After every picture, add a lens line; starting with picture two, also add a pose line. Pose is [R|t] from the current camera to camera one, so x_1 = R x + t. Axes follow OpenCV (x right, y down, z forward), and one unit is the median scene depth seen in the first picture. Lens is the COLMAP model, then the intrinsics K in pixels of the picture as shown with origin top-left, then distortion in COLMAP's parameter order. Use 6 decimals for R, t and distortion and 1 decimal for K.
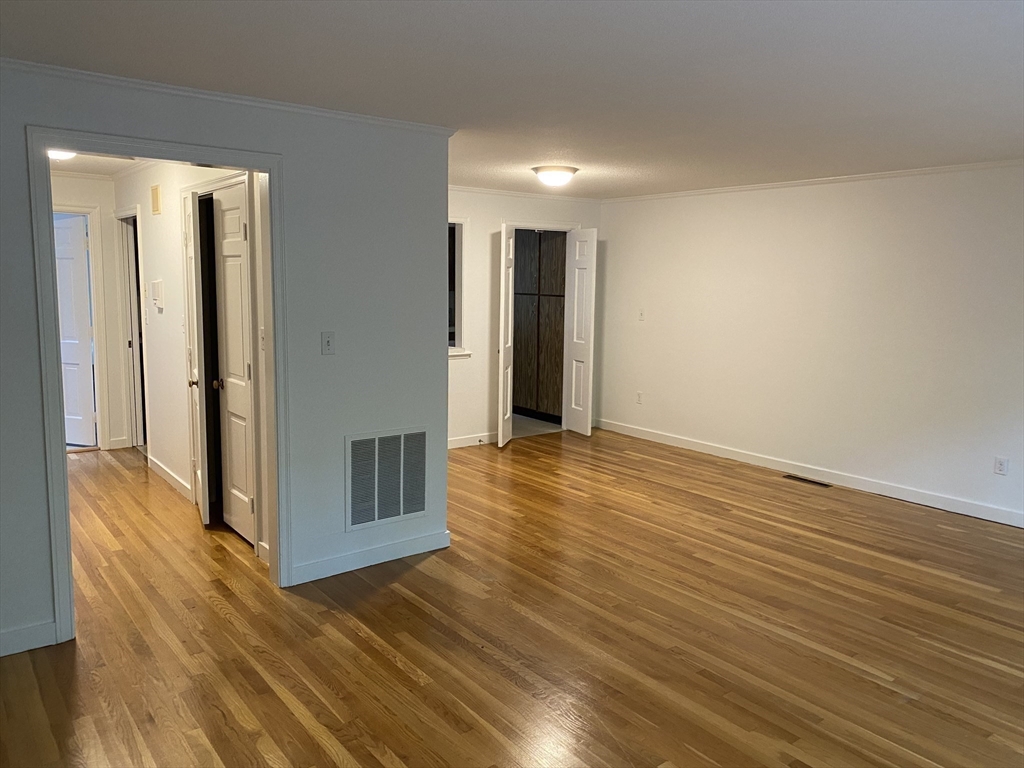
lens RADIAL K [[774.5, 0, 516.7], [0, 774.5, 377.3], [0, 0, 1]] dist [0.108842, -0.201919]
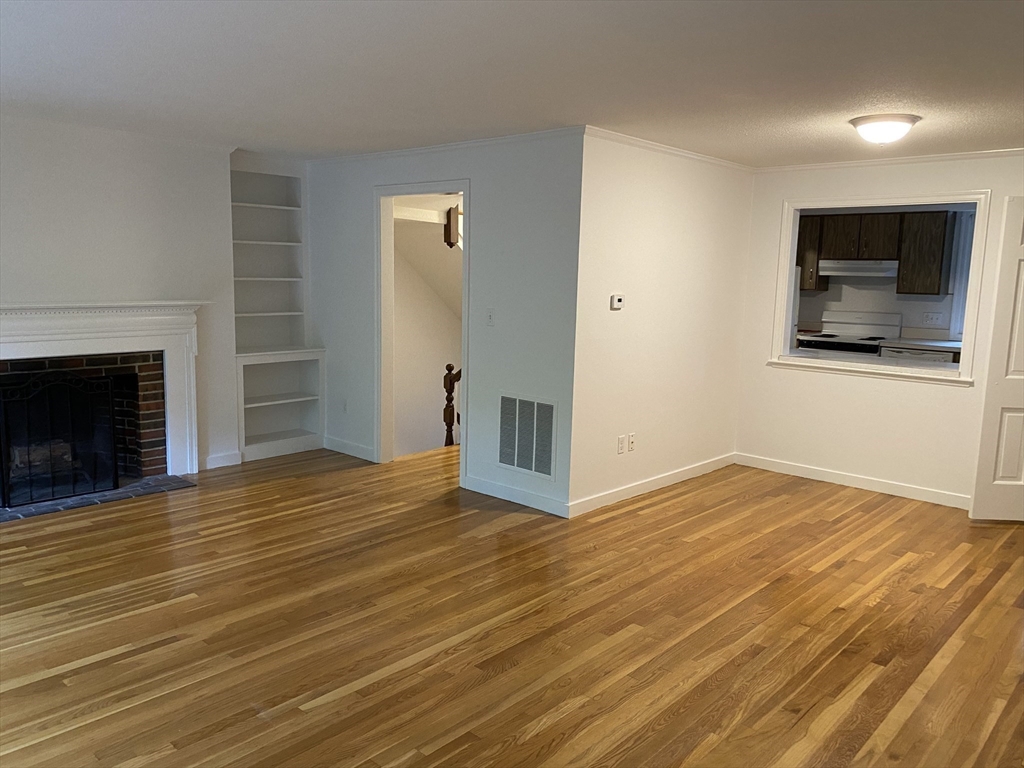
lens RADIAL K [[774.5, 0, 516.7], [0, 774.5, 377.3], [0, 0, 1]] dist [0.108842, -0.201919]
pose [[0.171255, 0.129142, -0.976726, 0.980570], [-0.146896, 0.983638, 0.104300, -0.080640], [0.974214, 0.125615, 0.187423, 0.751020]]
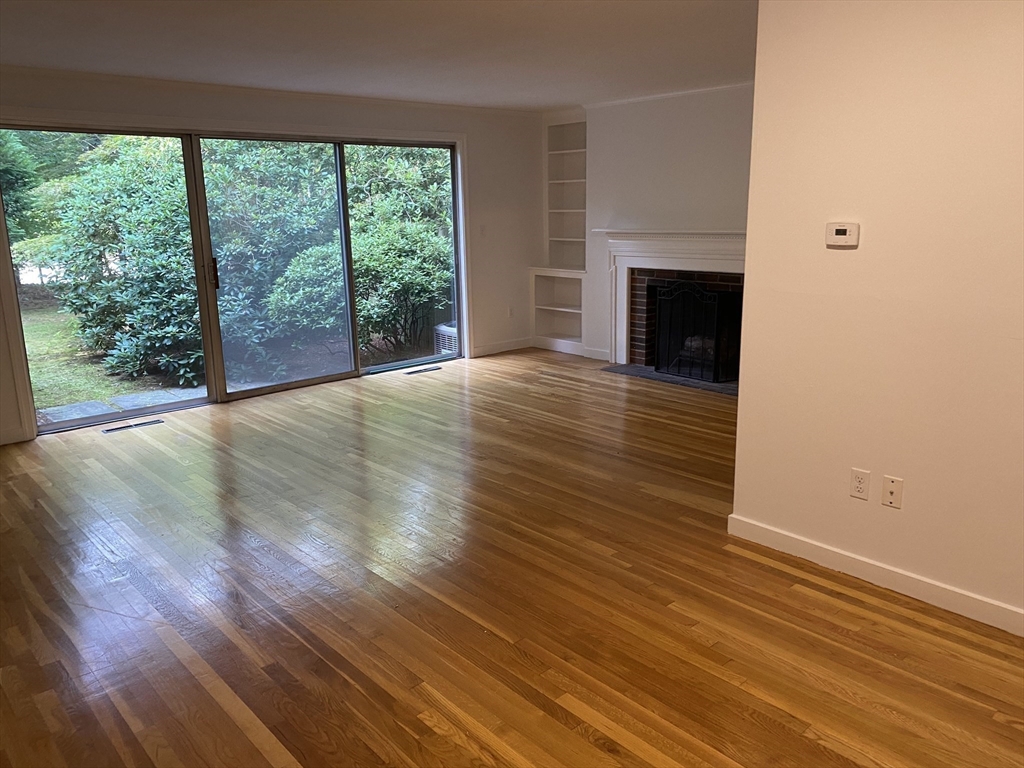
lens RADIAL K [[774.5, 0, 516.7], [0, 774.5, 377.3], [0, 0, 1]] dist [0.108842, -0.201919]
pose [[-0.996667, 0.018214, -0.079519, 0.196040], [-0.009884, 0.940615, 0.339333, -0.207397], [0.080977, 0.338988, -0.937299, 1.774996]]
